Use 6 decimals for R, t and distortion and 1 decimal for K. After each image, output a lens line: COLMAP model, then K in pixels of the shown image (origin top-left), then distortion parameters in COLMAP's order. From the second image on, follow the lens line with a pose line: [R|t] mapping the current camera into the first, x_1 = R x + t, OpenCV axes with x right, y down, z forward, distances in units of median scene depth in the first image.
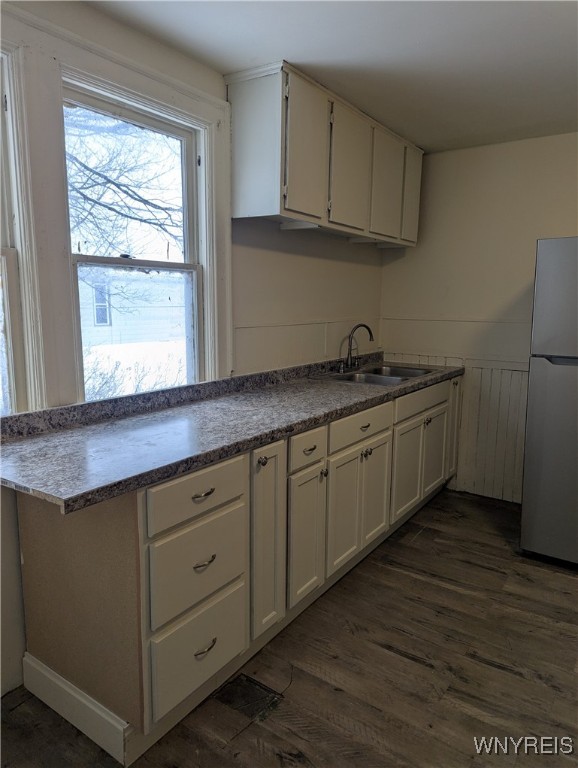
lens RADIAL K [[532.4, 0, 285.1], [0, 532.4, 379.9], [0, 0, 1]] dist [0.072730, -0.065076]
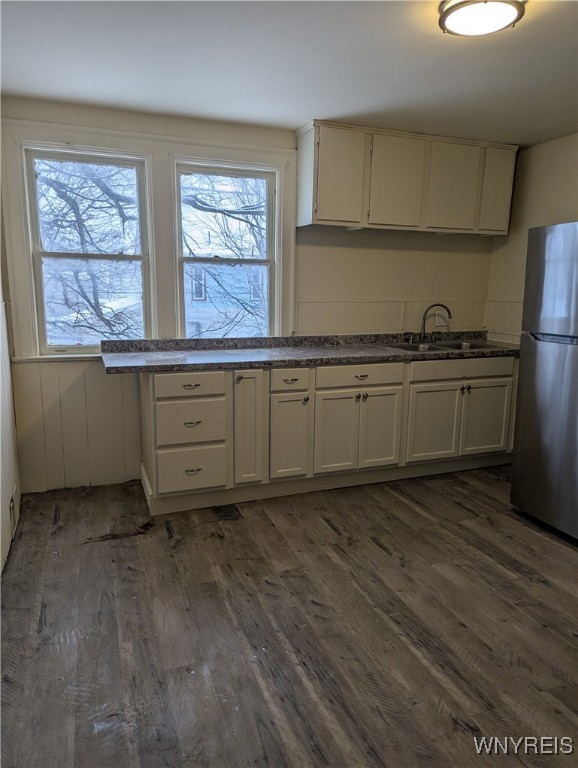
lens RADIAL K [[532.4, 0, 285.1], [0, 532.4, 379.9], [0, 0, 1]] dist [0.072730, -0.065076]
pose [[0.817062, 0.102522, -0.567361, 0.766353], [-0.089421, 0.994689, 0.050965, 0.044556], [0.569573, 0.009092, 0.821891, -0.228284]]
